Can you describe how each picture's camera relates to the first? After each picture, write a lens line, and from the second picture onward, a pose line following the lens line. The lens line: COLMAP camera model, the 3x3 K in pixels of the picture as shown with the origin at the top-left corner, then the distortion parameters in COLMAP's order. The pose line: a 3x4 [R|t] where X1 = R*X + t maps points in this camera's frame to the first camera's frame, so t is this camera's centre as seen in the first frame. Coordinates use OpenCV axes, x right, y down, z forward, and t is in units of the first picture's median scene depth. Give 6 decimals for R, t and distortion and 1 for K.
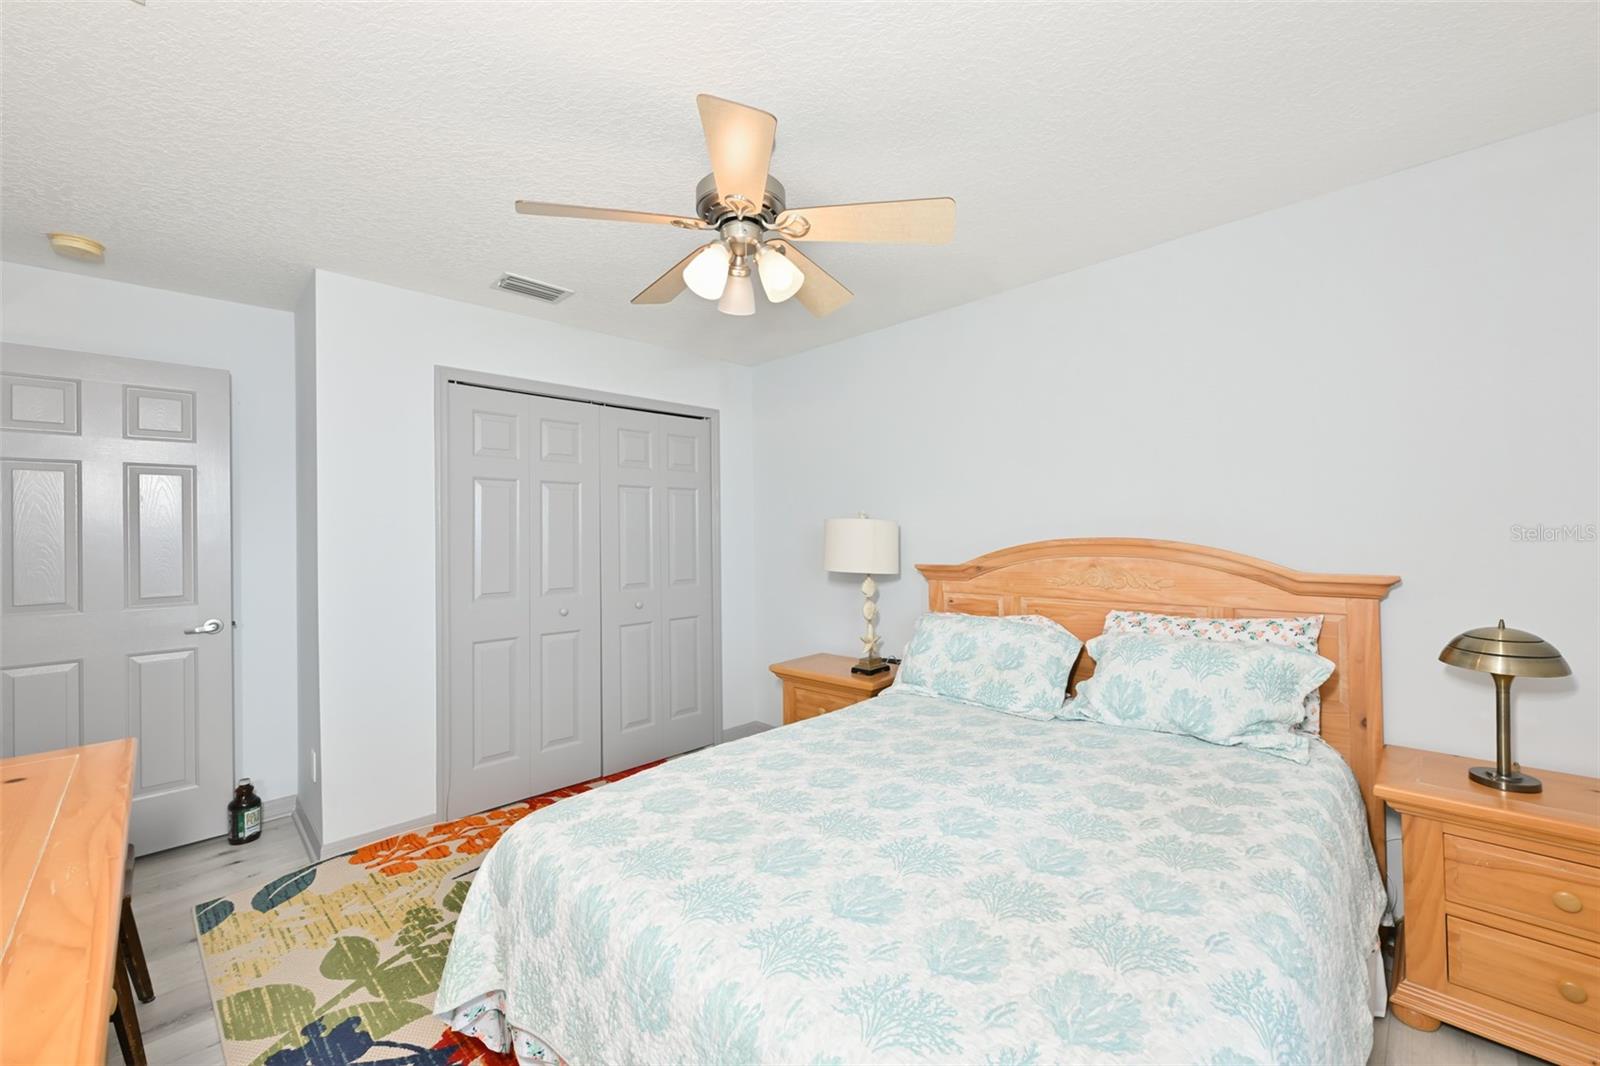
lens RADIAL K [[633.6, 0, 793.8], [0, 633.6, 538.1], [0, 0, 1]] dist [-0.003749, -0.000132]
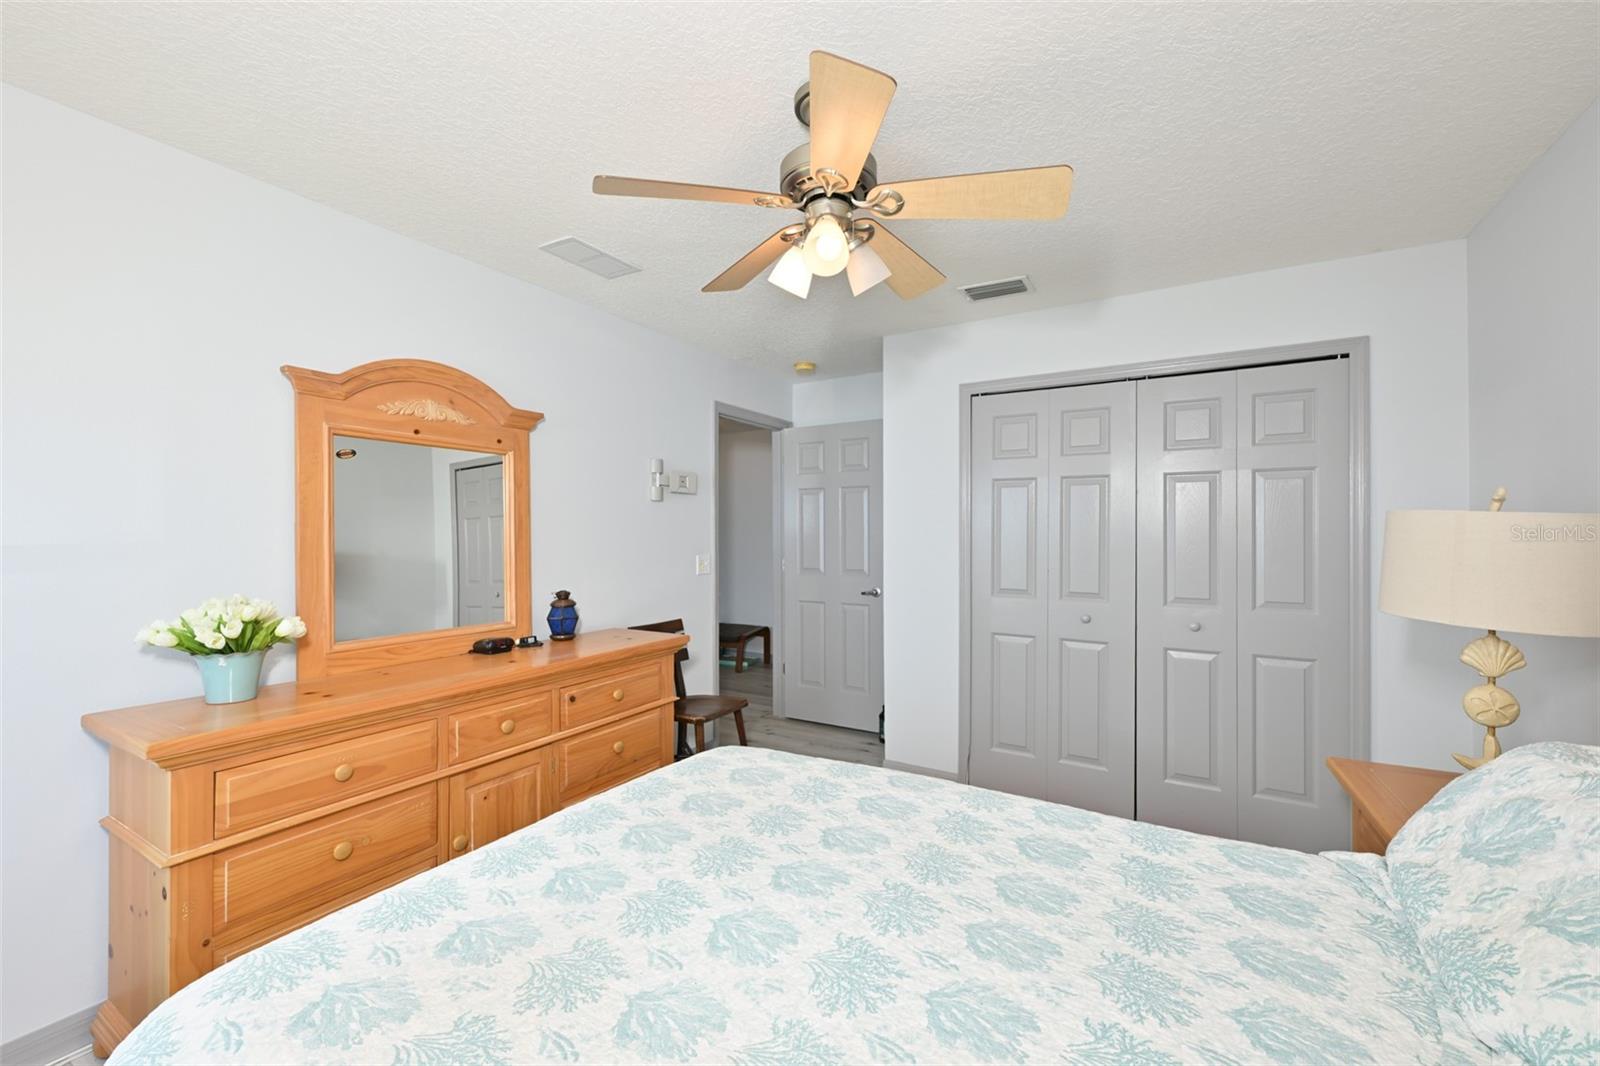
lens RADIAL K [[642.3, 0, 800.0], [0, 642.3, 533.0], [0, 0, 1]] dist [0.000971, 0.000157]
pose [[0.254920, 0.012413, -0.966883, 0.665117], [-0.012871, 0.999873, 0.009443, -0.016233], [0.966877, 0.010037, 0.255047, 0.573184]]
